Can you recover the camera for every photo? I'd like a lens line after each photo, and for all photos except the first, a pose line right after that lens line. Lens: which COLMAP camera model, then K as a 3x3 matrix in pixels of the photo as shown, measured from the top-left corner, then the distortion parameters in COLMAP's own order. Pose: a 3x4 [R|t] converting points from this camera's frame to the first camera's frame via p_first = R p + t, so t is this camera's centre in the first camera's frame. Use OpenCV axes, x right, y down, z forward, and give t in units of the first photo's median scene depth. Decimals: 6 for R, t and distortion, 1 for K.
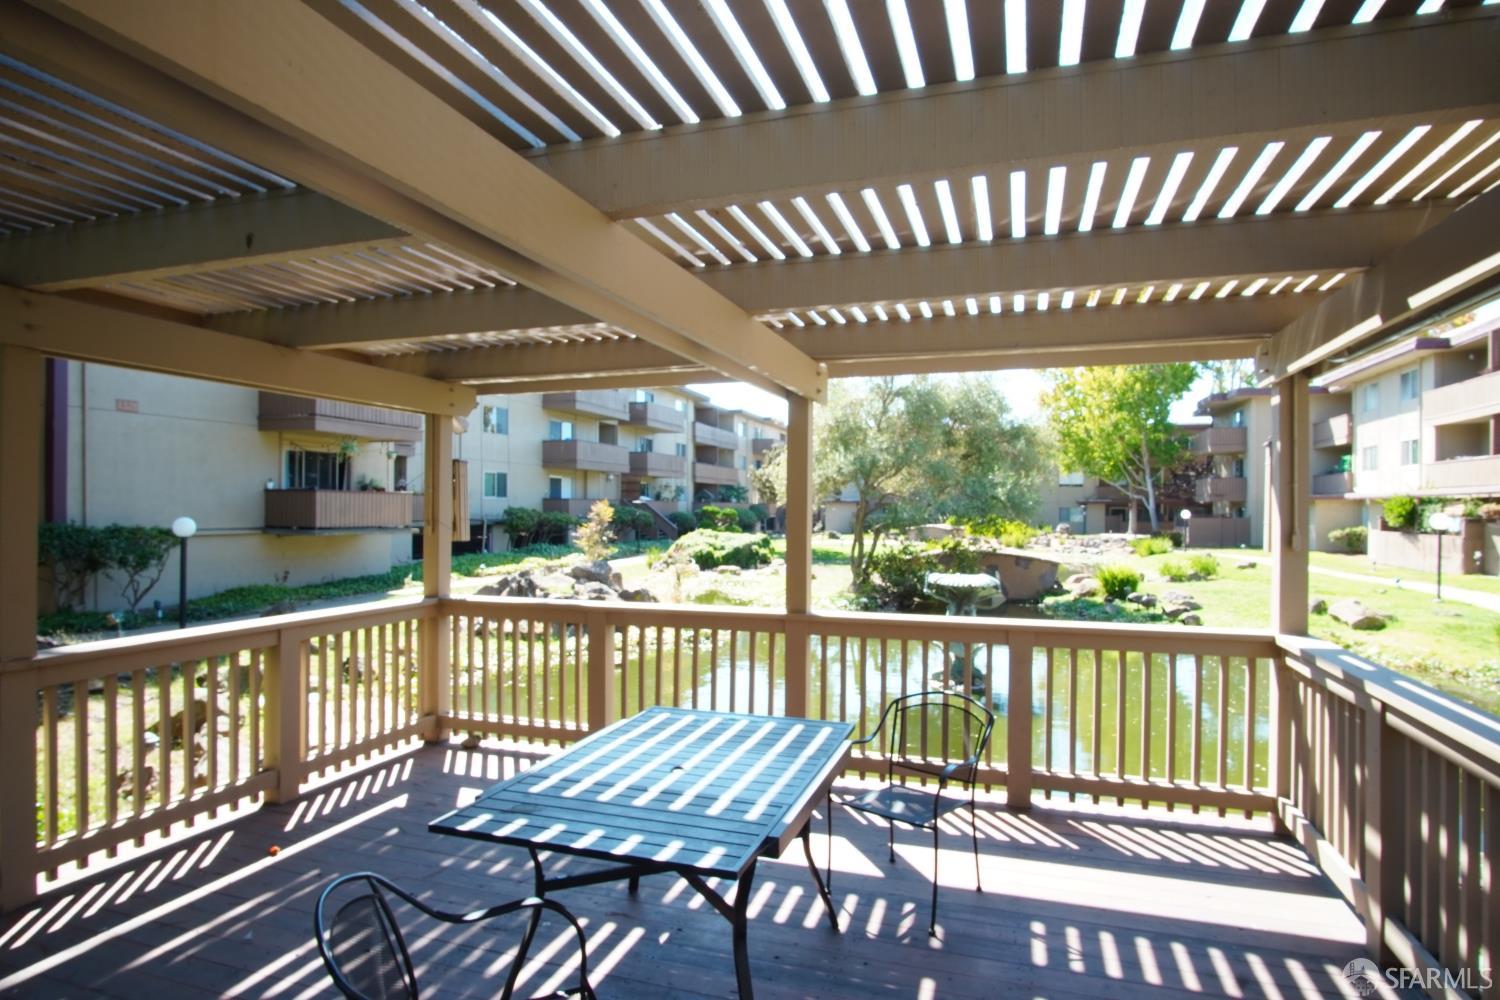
lens RADIAL K [[826.7, 0, 743.9], [0, 826.7, 501.5], [0, 0, 1]] dist [-0.022521, 0.001024]
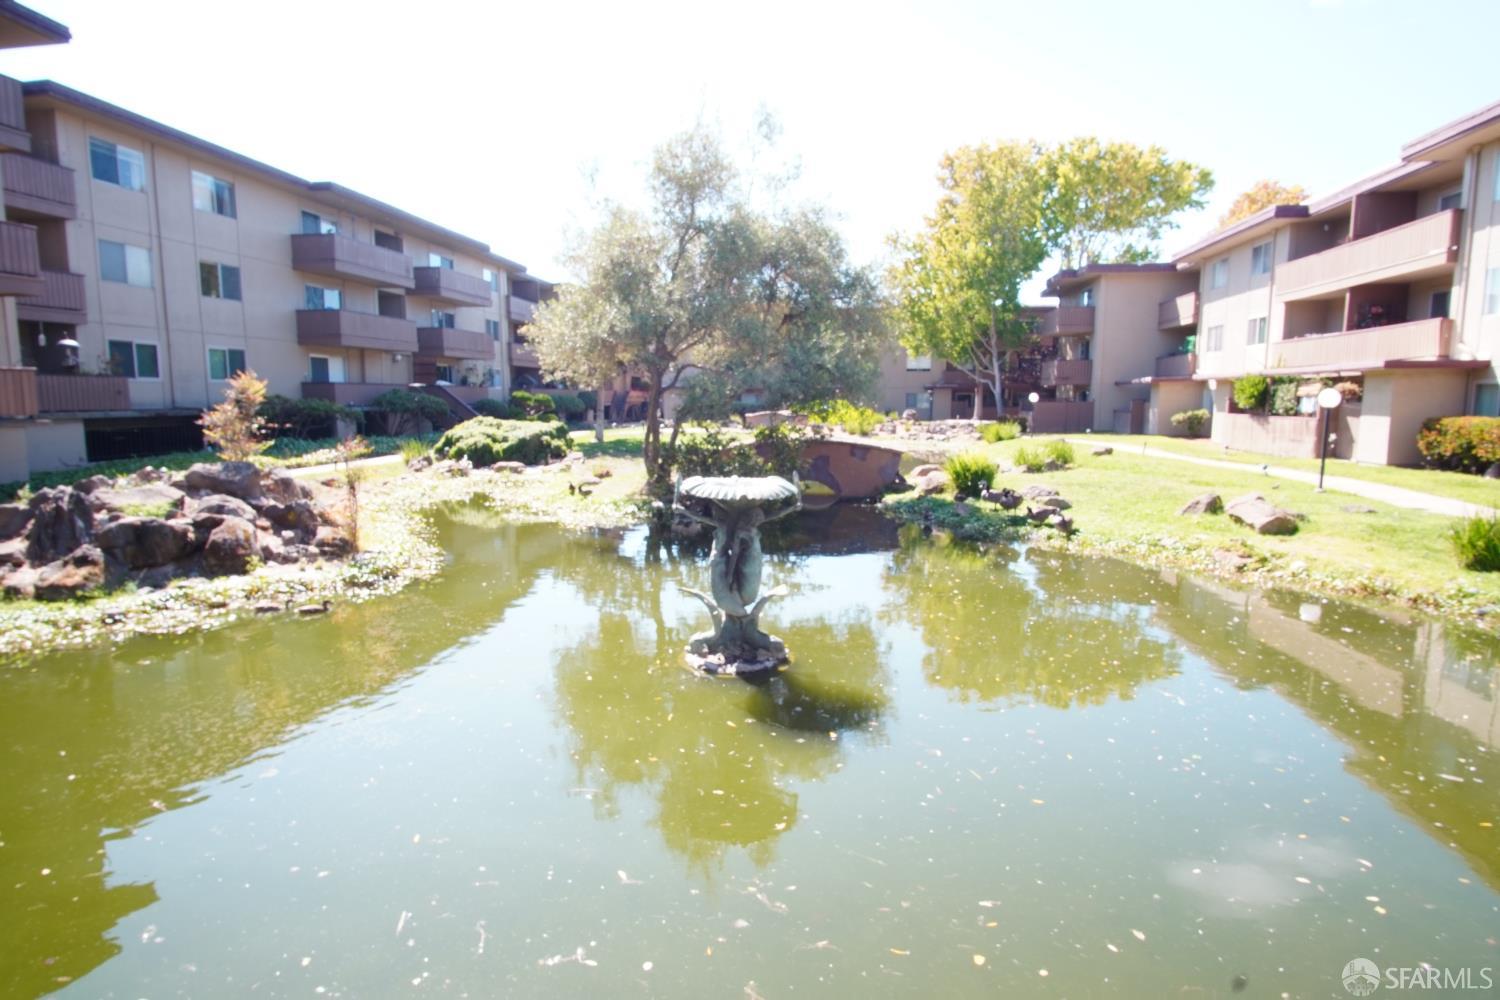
lens RADIAL K [[826.7, 0, 749.3], [0, 826.7, 505.4], [0, 0, 1]] dist [-0.022521, 0.001024]
pose [[0.984282, -0.027898, 0.174385, 0.059827], [0.003870, 0.990614, 0.136635, 0.009596], [-0.176560, -0.133813, 0.975152, 0.148334]]
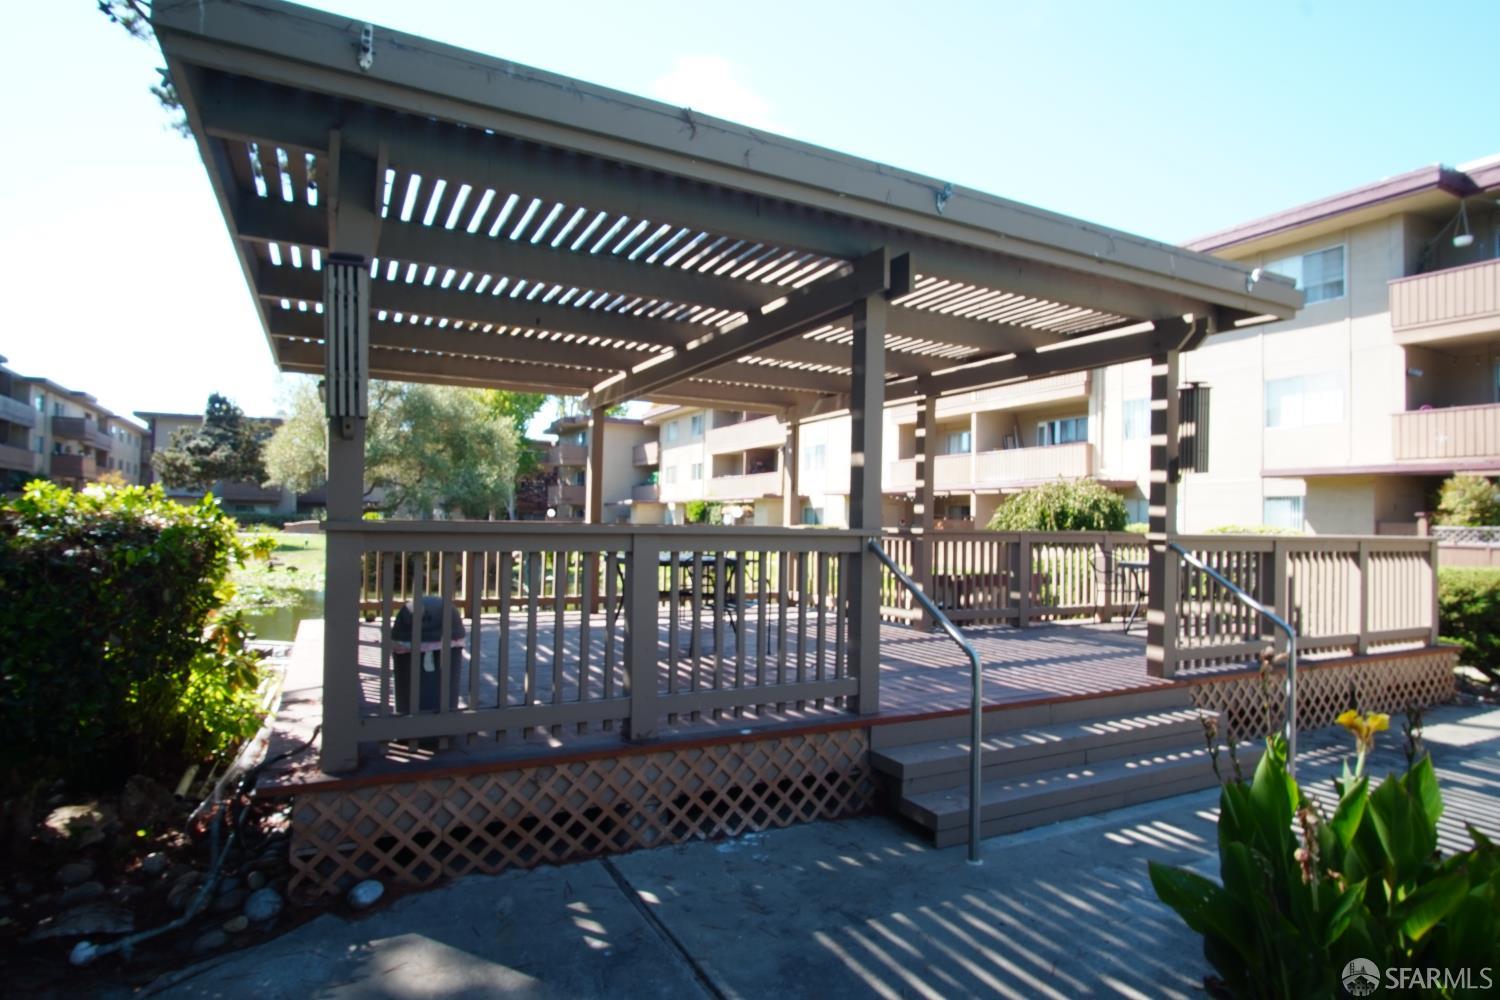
lens RADIAL K [[826.7, 0, 746.5], [0, 826.7, 503.4], [0, 0, 1]] dist [-0.022521, 0.001024]
pose [[0.699772, 0.026573, 0.713872, -0.177634], [-0.021107, 0.999641, -0.016520, 0.019678], [-0.714055, -0.003507, 0.700081, -0.095876]]
